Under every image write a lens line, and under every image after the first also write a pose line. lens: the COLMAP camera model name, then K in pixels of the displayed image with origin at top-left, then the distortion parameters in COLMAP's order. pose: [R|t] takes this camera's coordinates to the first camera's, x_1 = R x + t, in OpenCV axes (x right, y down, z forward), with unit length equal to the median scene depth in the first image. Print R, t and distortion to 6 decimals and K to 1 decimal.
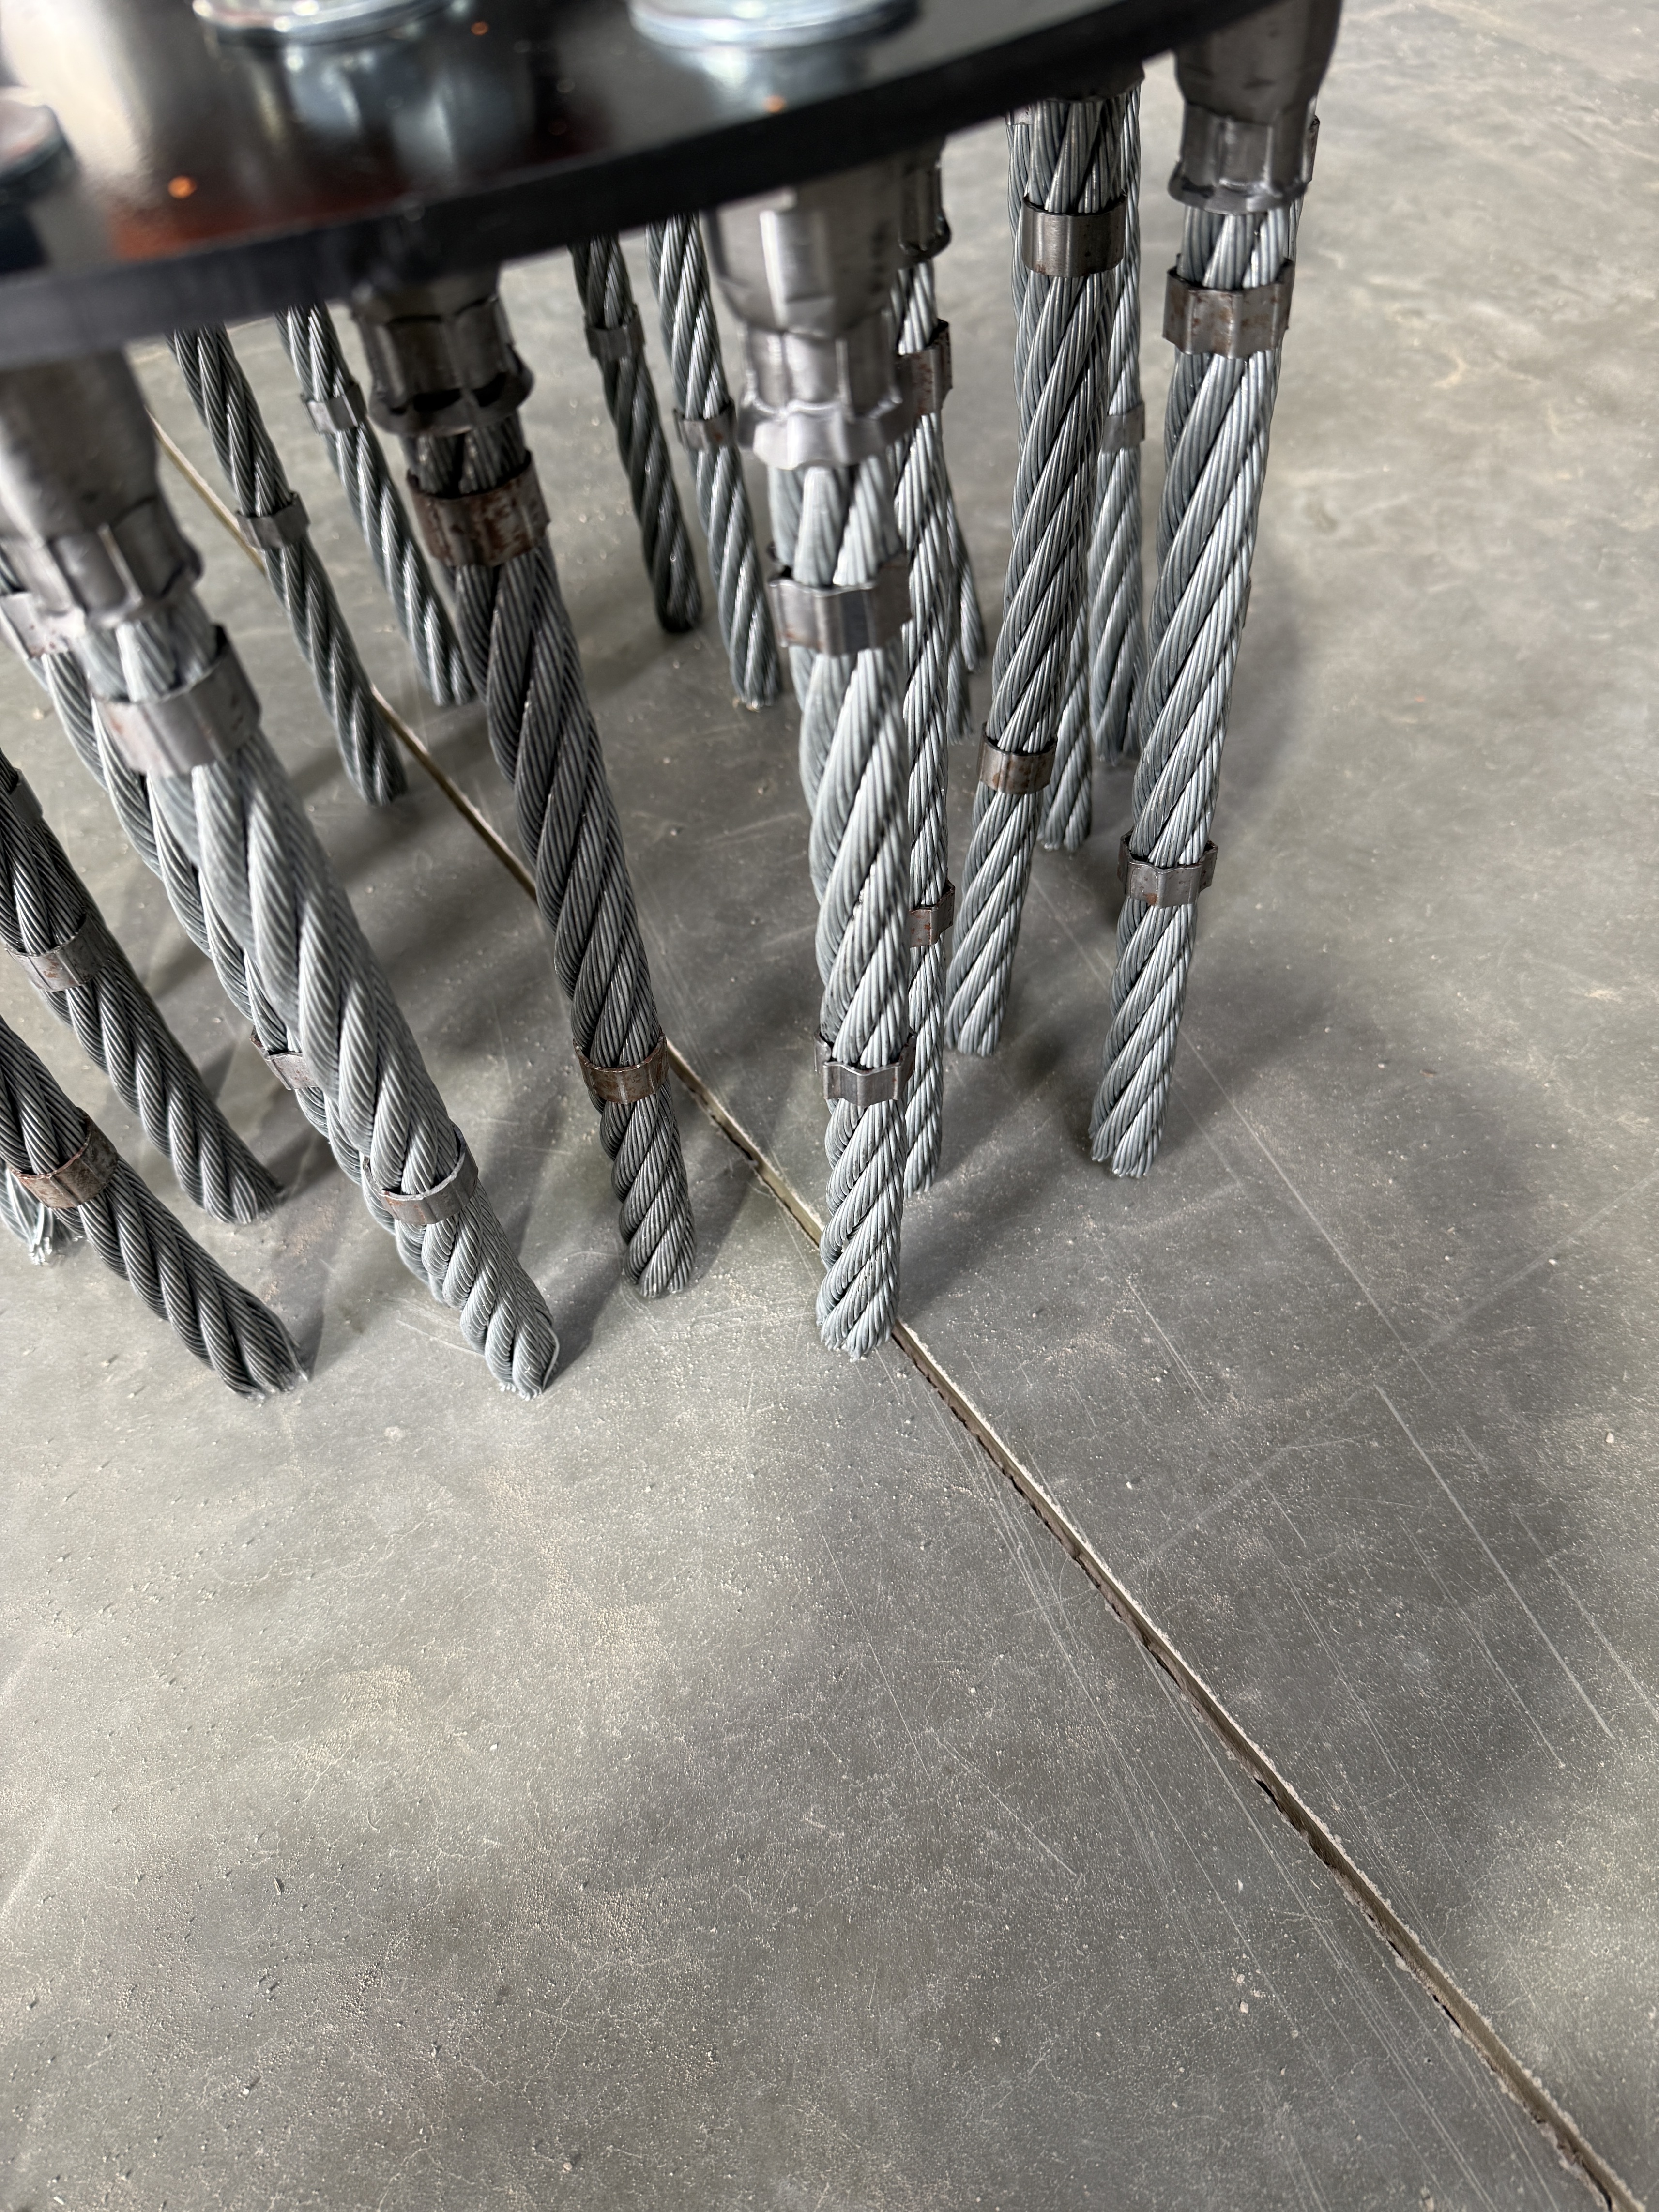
lens RADIAL K [[1569.2, 0, 852.1], [0, 1569.2, 1102.4], [0, 0, 1]] dist [0.002257, -0.010189]
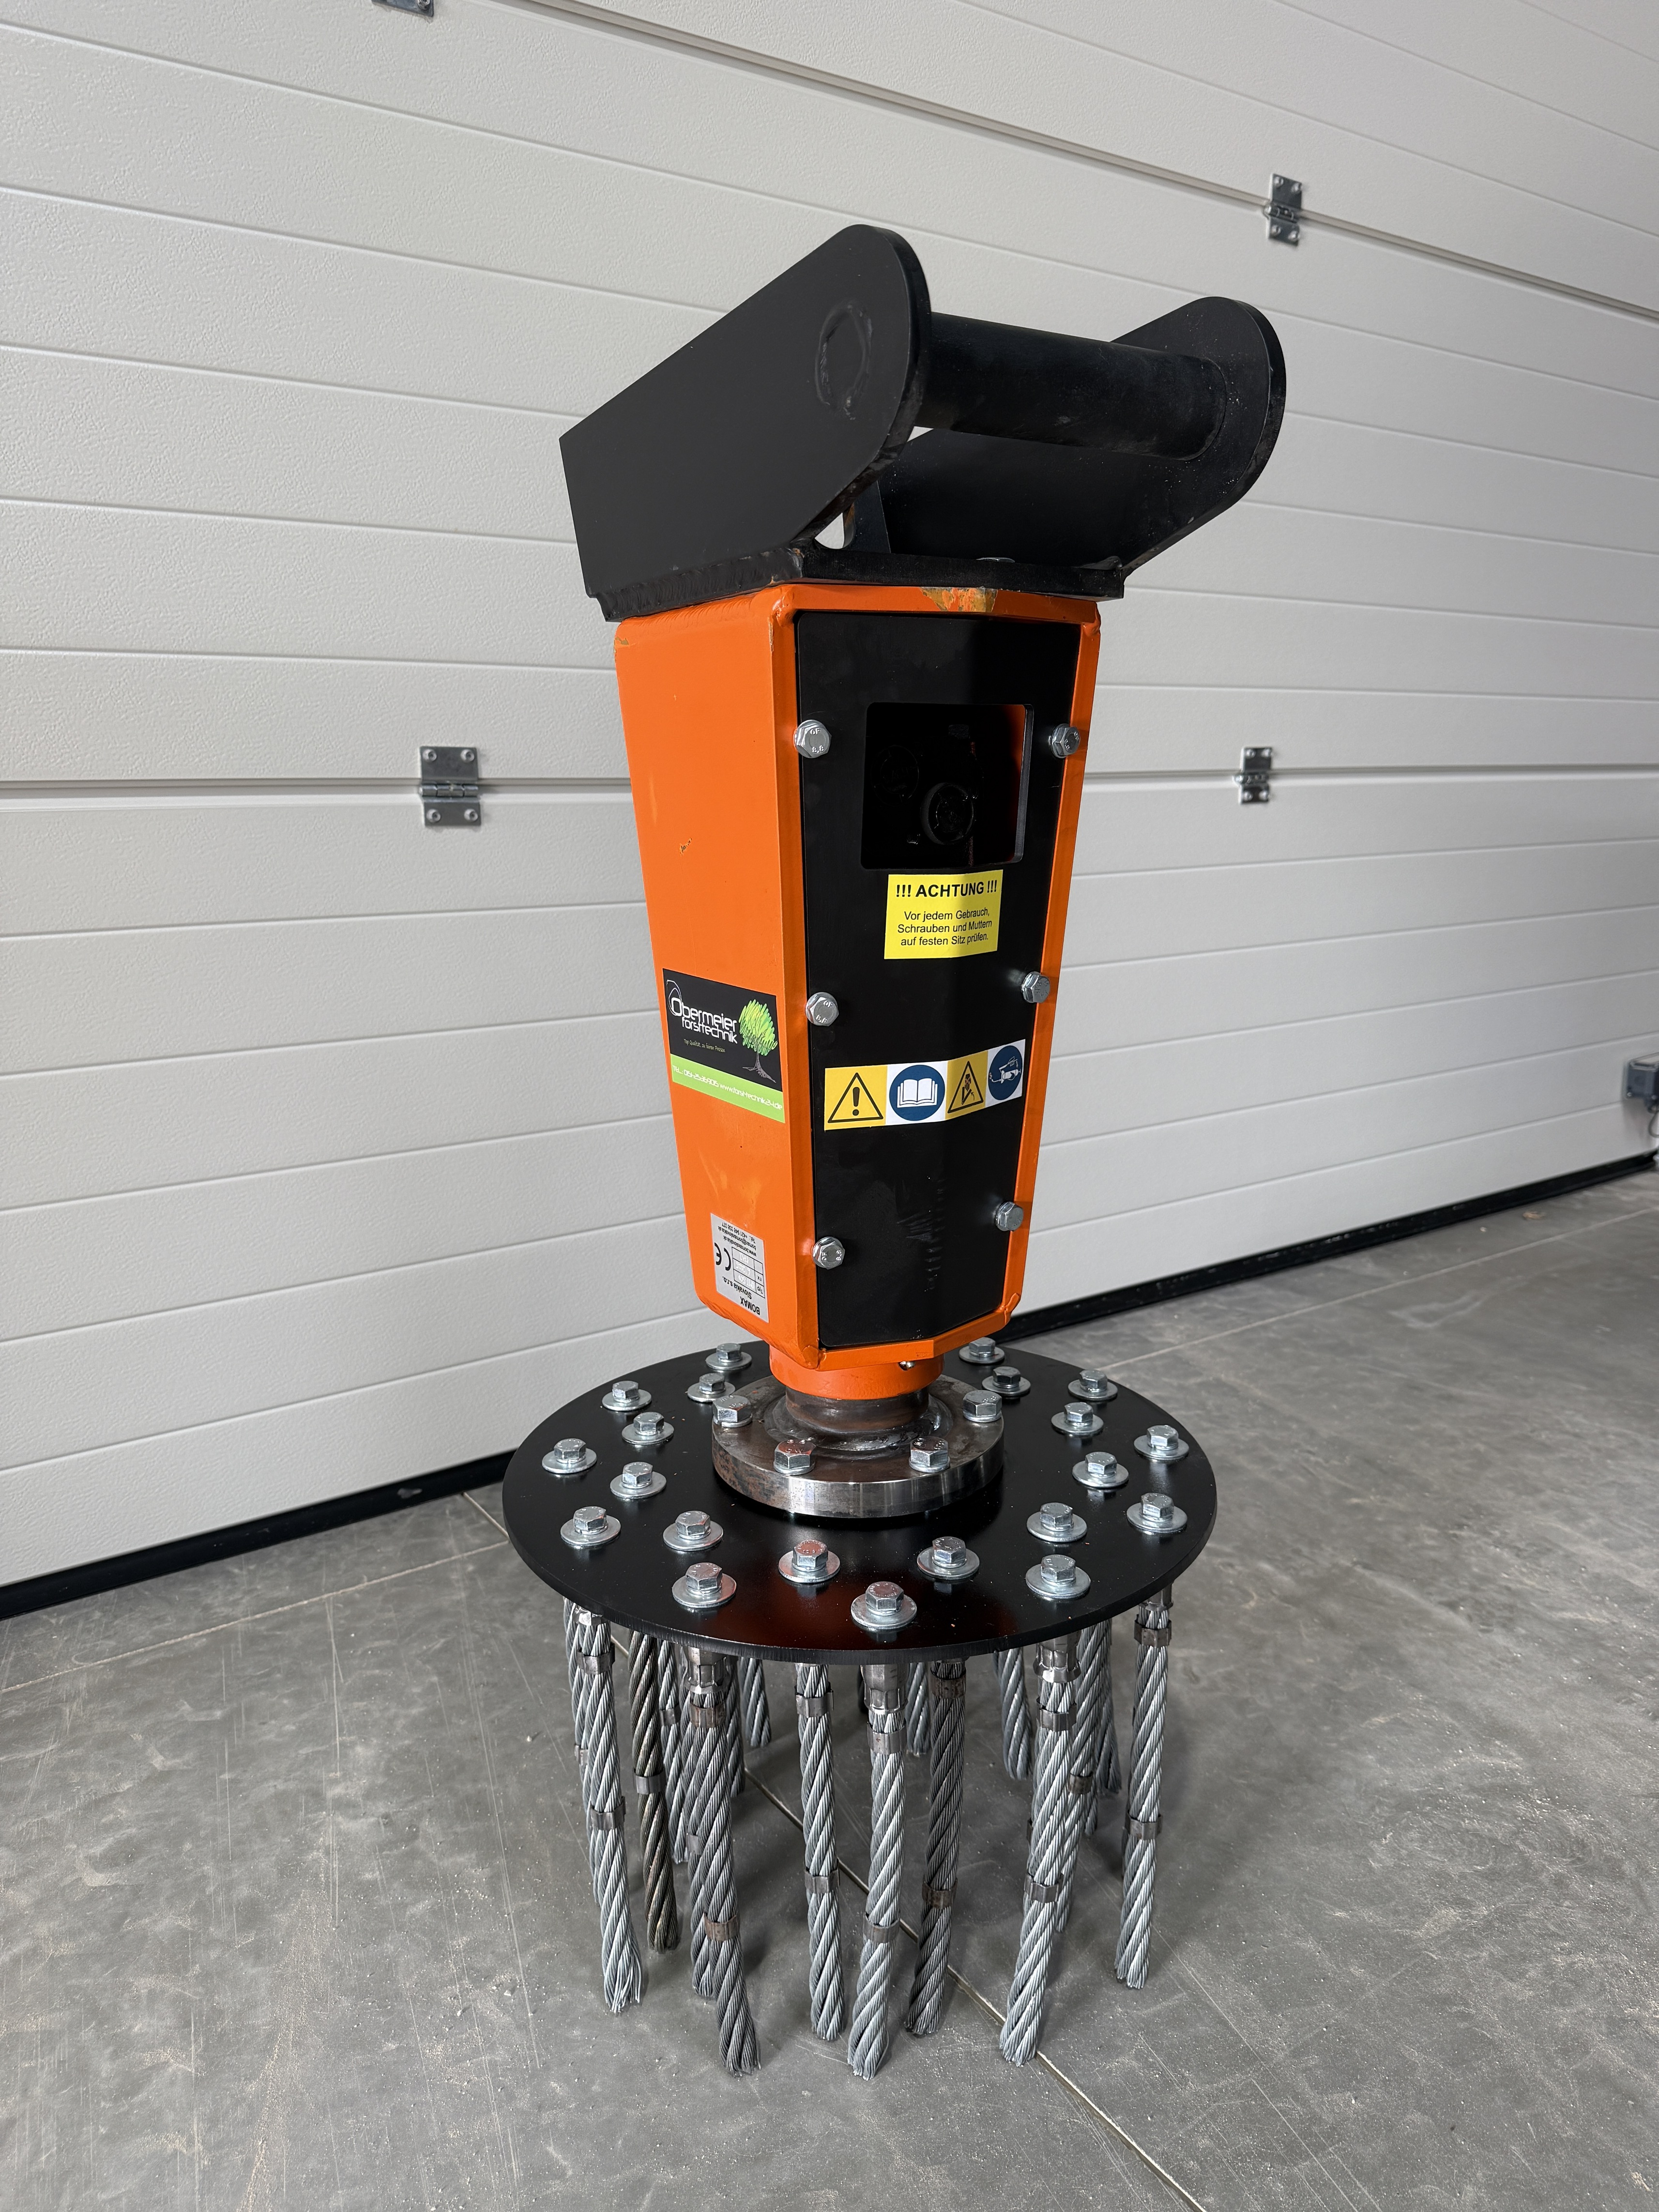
lens RADIAL K [[1569.2, 0, 824.2], [0, 1569.2, 1077.9], [0, 0, 1]] dist [0.002257, -0.010189]
pose [[0.996872, 0.074013, 0.027710, -0.444866], [-0.040478, 0.779315, -0.625323, 0.484489], [-0.067877, 0.622246, 0.779874, -1.596926]]
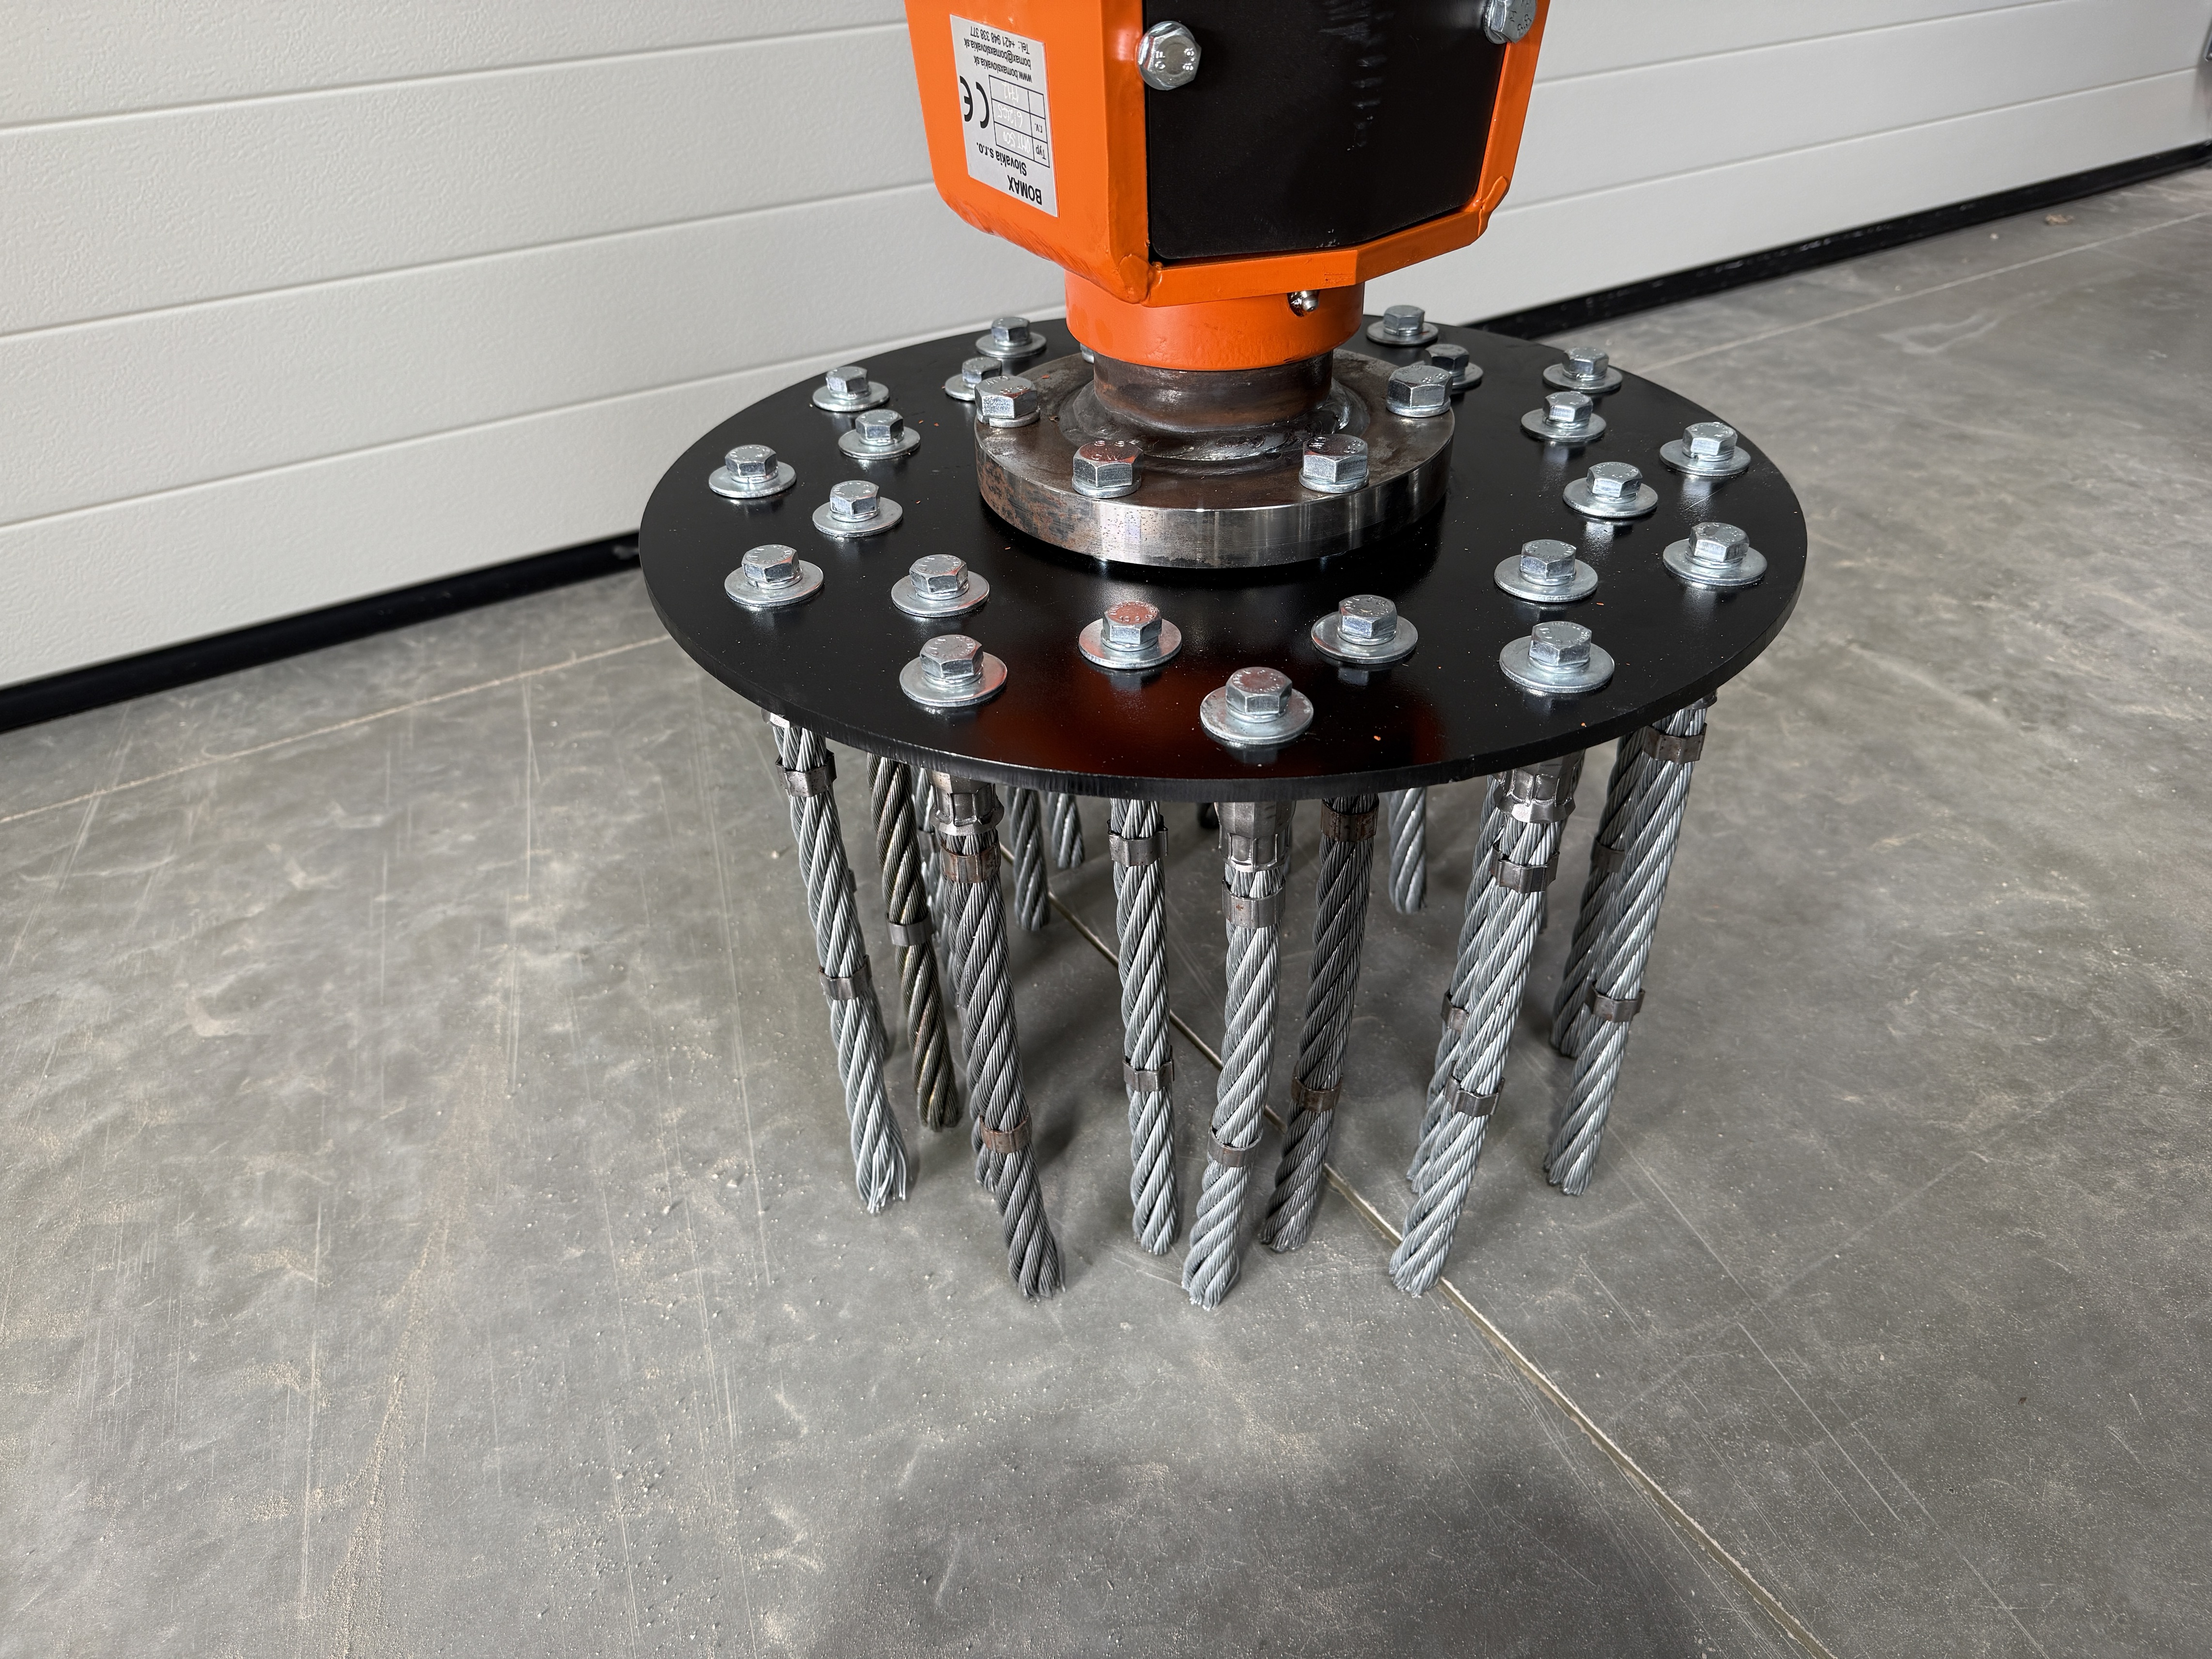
lens RADIAL K [[1569.2, 0, 1112.7], [0, 1569.2, 820.5], [0, 0, 1]] dist [0.002257, -0.010189]
pose [[0.997522, 0.064245, 0.028674, -0.397226], [-0.054740, 0.964780, -0.257301, 0.128182], [-0.044194, 0.255094, 0.965906, -0.687467]]
